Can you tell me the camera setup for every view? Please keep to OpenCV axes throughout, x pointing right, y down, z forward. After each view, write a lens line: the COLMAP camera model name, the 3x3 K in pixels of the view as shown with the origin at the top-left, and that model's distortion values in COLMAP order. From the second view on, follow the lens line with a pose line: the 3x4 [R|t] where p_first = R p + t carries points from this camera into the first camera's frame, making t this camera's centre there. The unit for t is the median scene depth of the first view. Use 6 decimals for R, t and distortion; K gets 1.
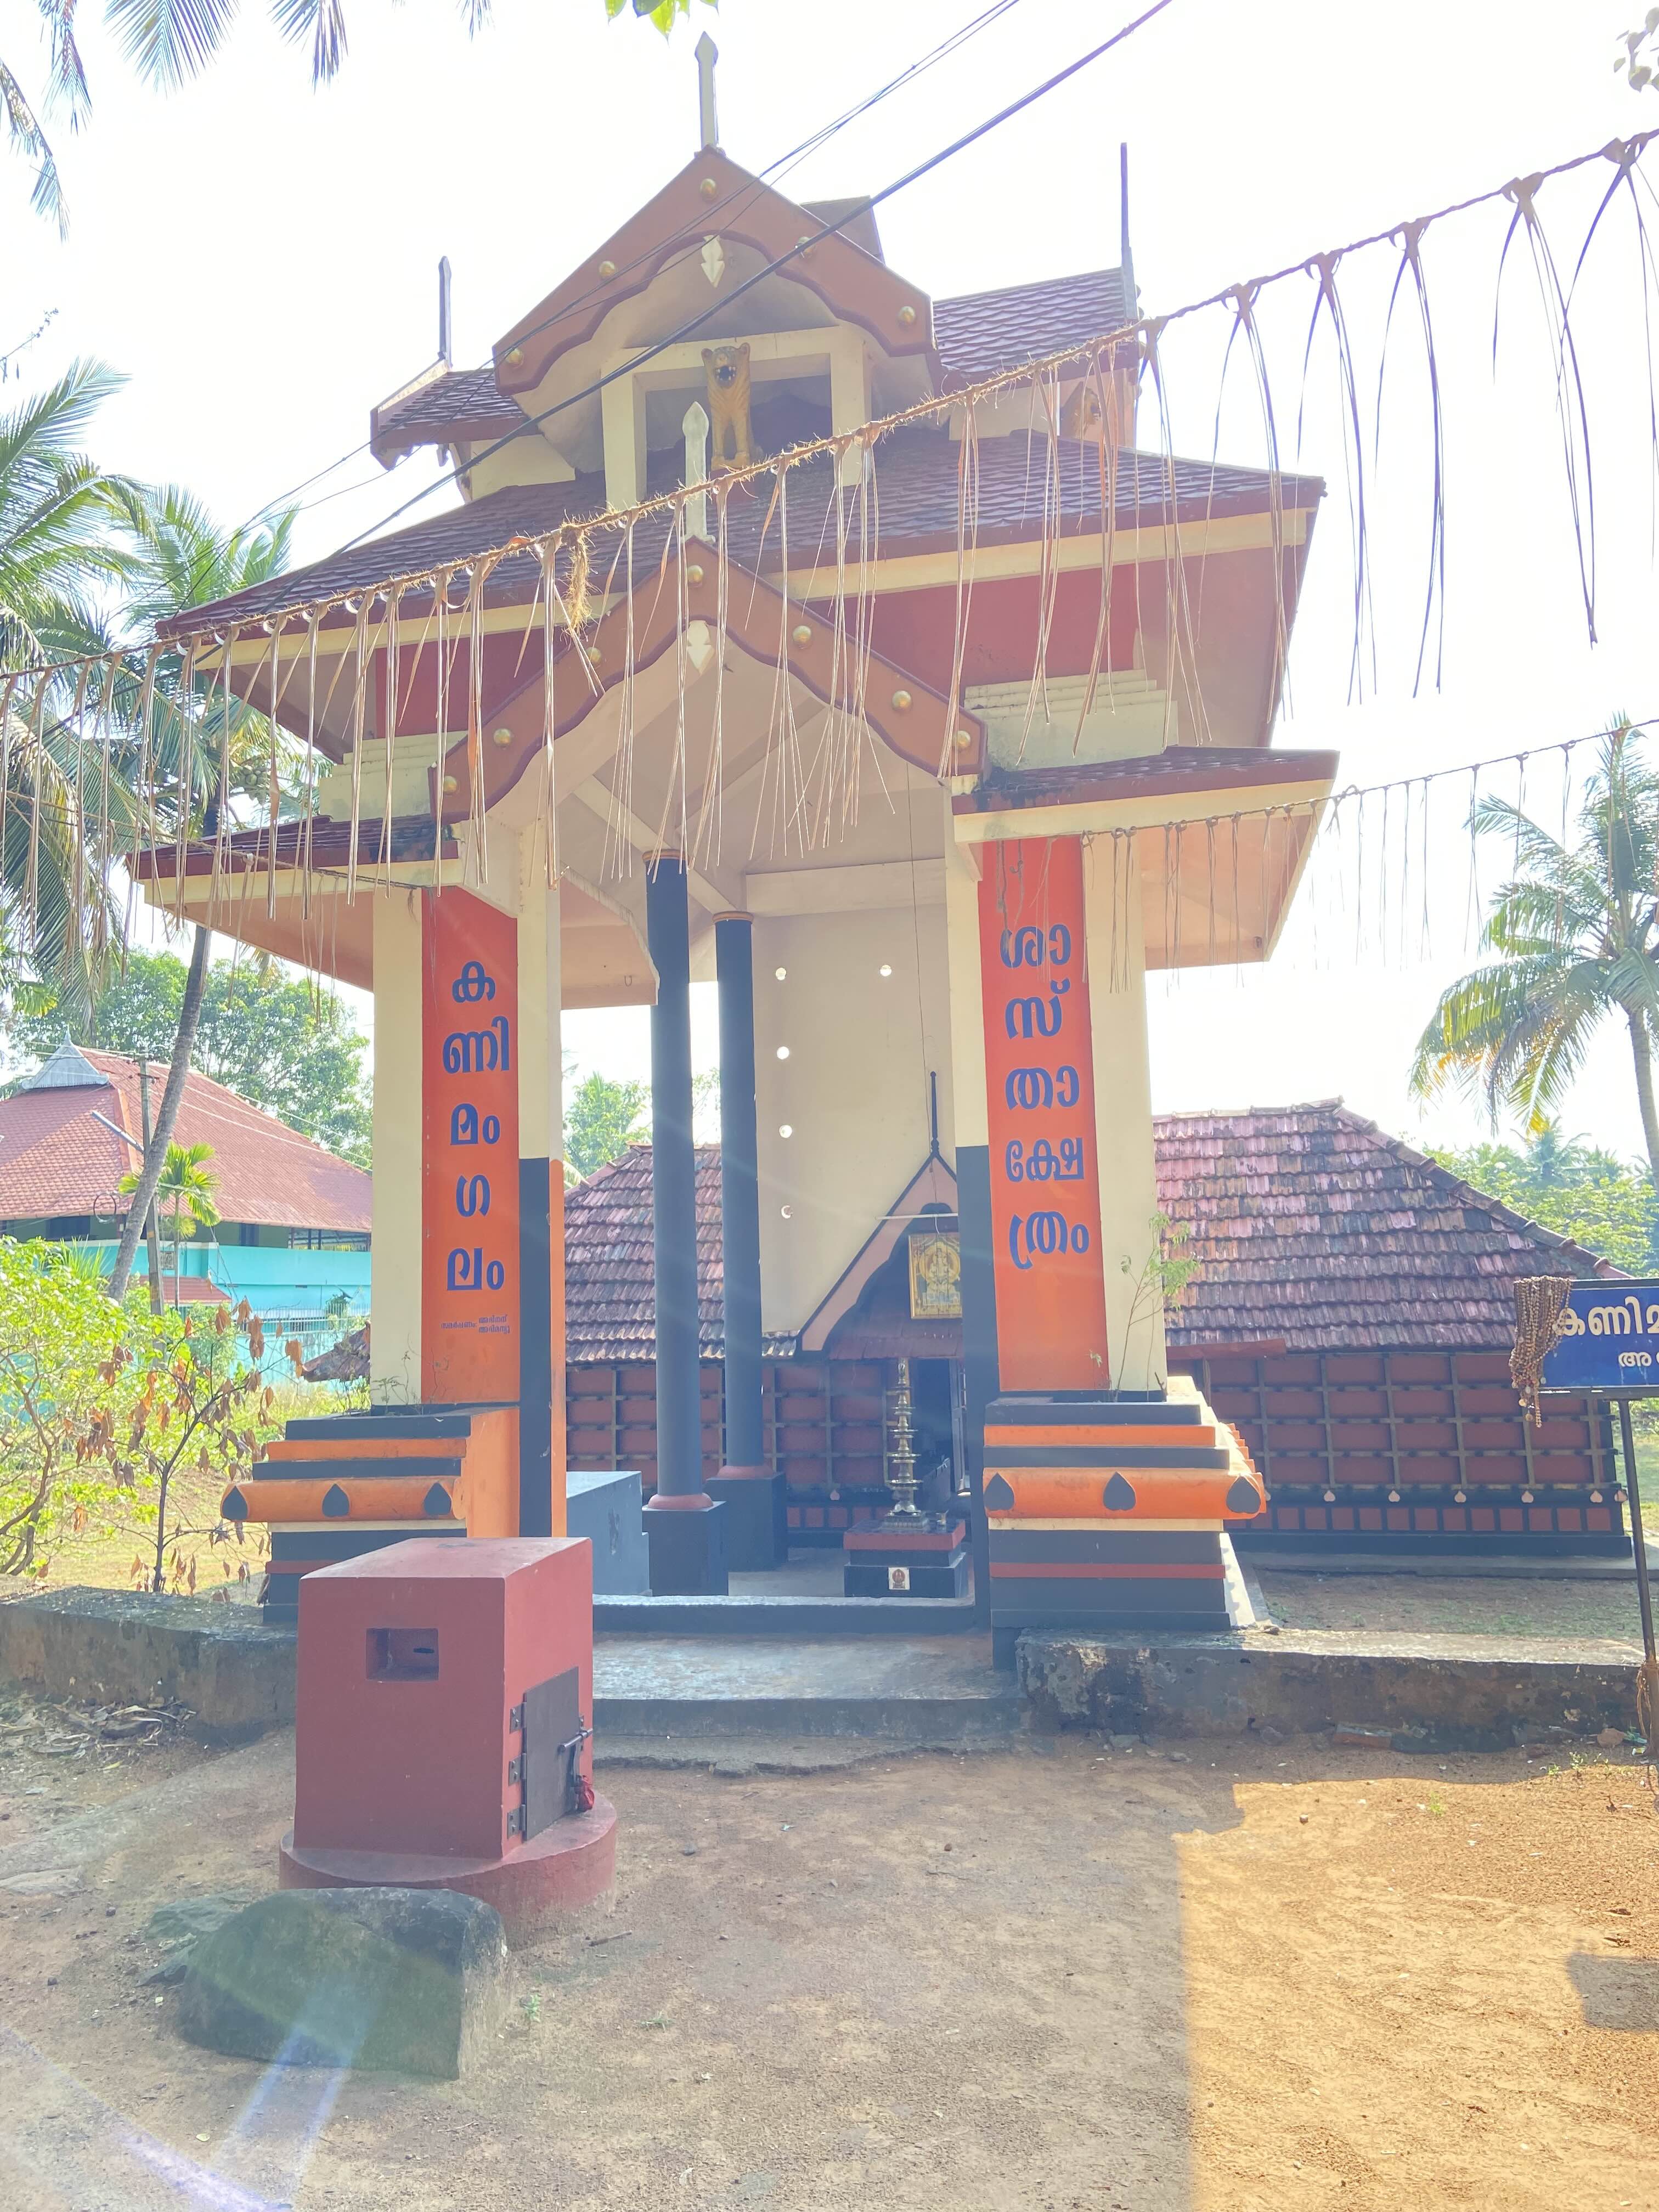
lens RADIAL K [[1635.6, 0, 814.7], [0, 1635.6, 1098.7], [0, 0, 1]] dist [0.124180, -0.149115]
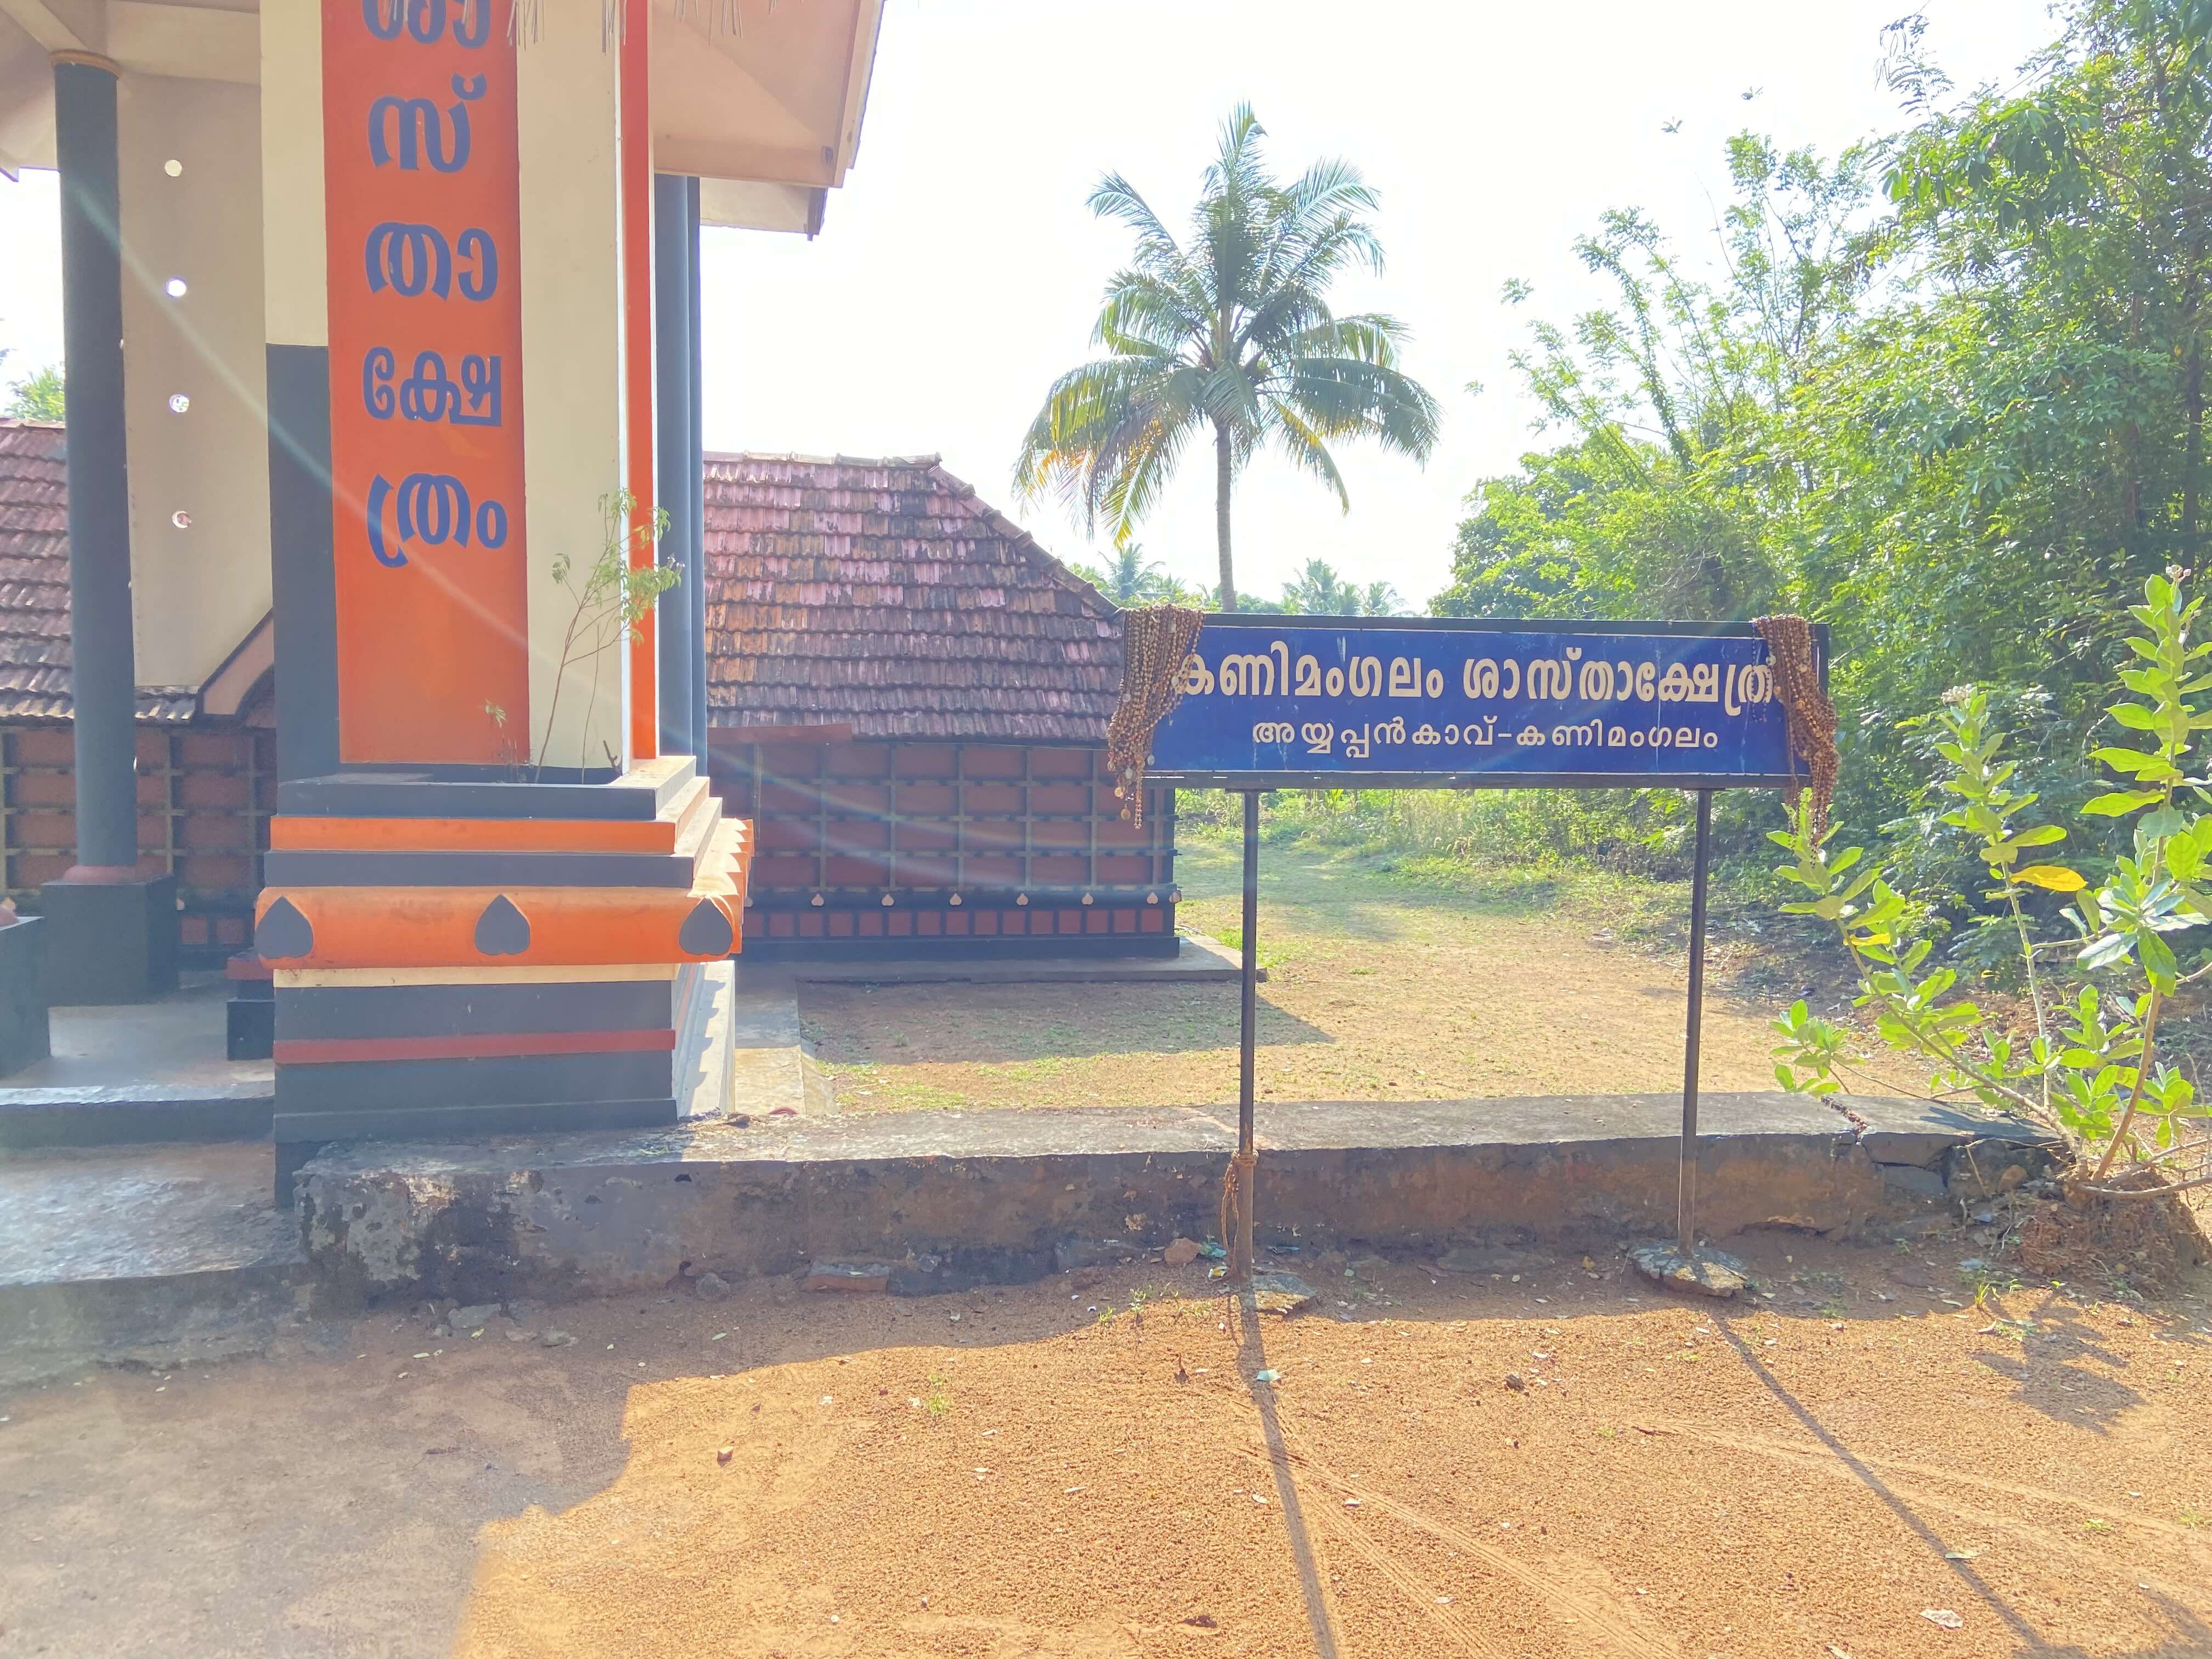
lens RADIAL K [[1635.6, 0, 1110.8], [0, 1635.6, 838.3], [0, 0, 1]] dist [0.124180, -0.149115]
pose [[0.915757, 0.014845, 0.401457, 0.063887], [-0.096534, 0.978168, 0.184032, 0.032139], [-0.389961, -0.207283, 0.897198, 0.164686]]
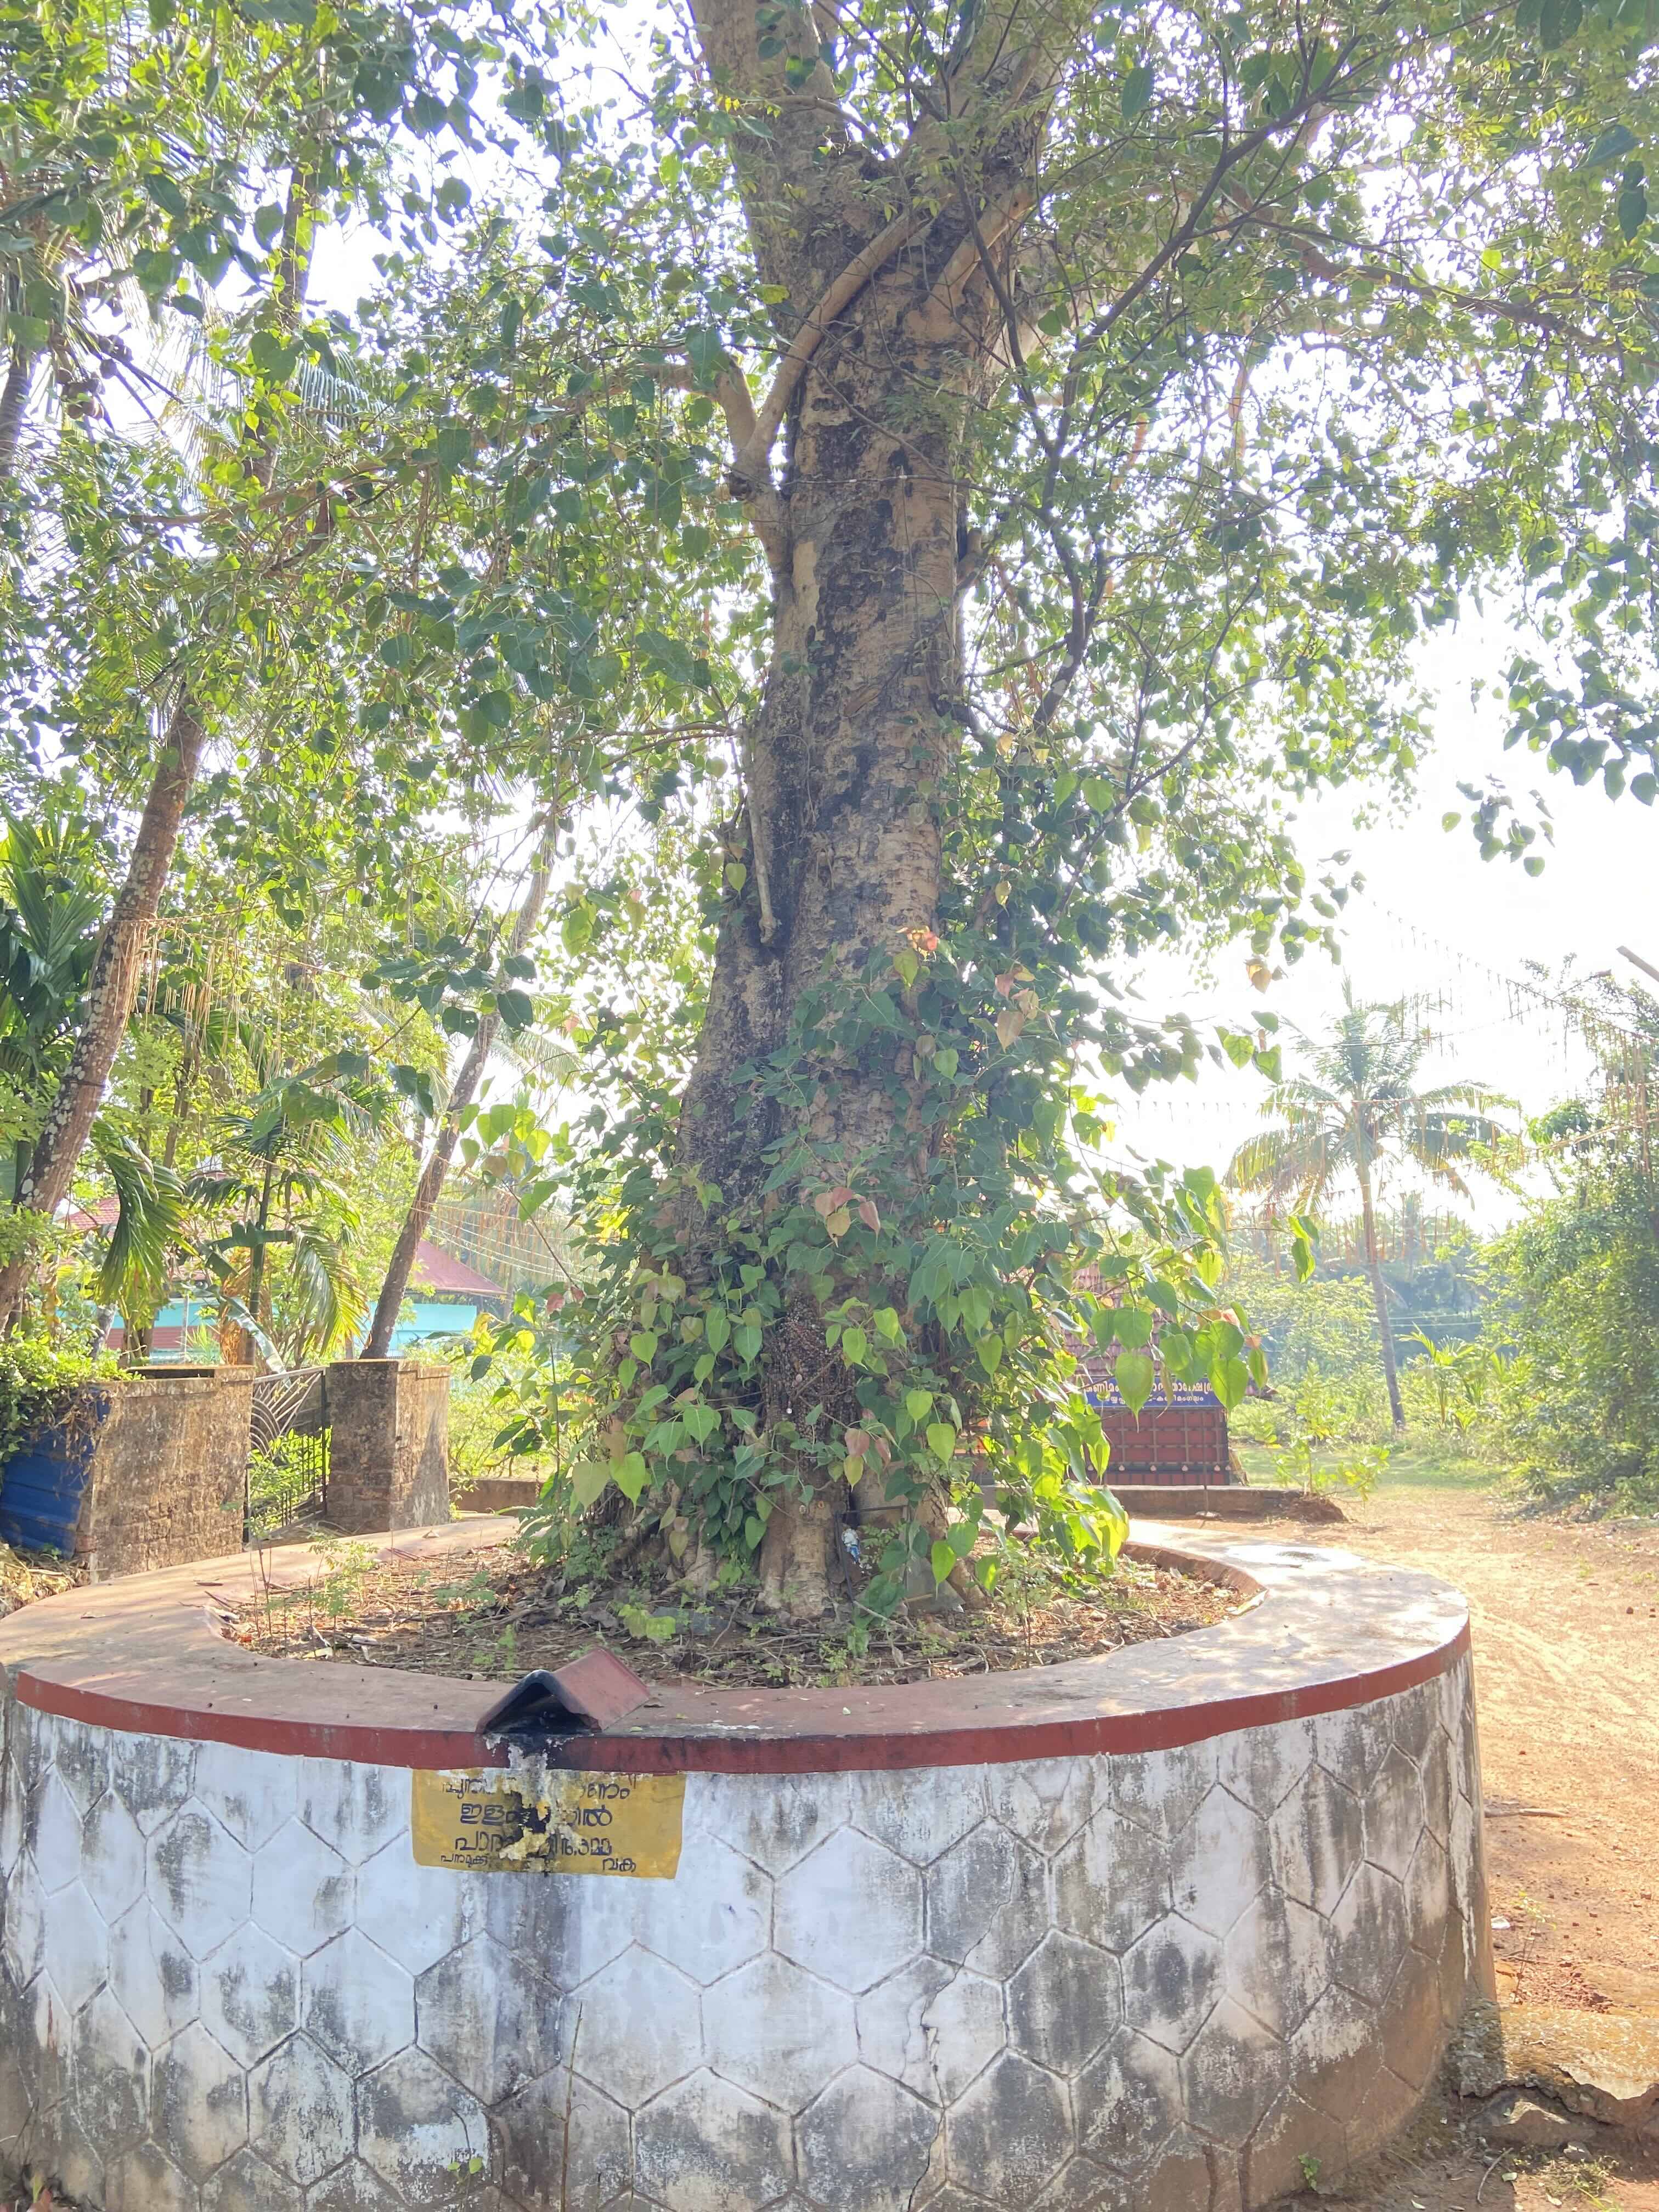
lens RADIAL K [[1646.9, 0, 841.1], [0, 1646.9, 1103.5], [0, 0, 1]] dist [0.141249, -0.174806]
pose [[0.998332, 0.021851, 0.053436, -0.101266], [-0.020993, 0.999642, -0.016572, -0.154250], [-0.053779, 0.015423, 0.998434, -0.960437]]
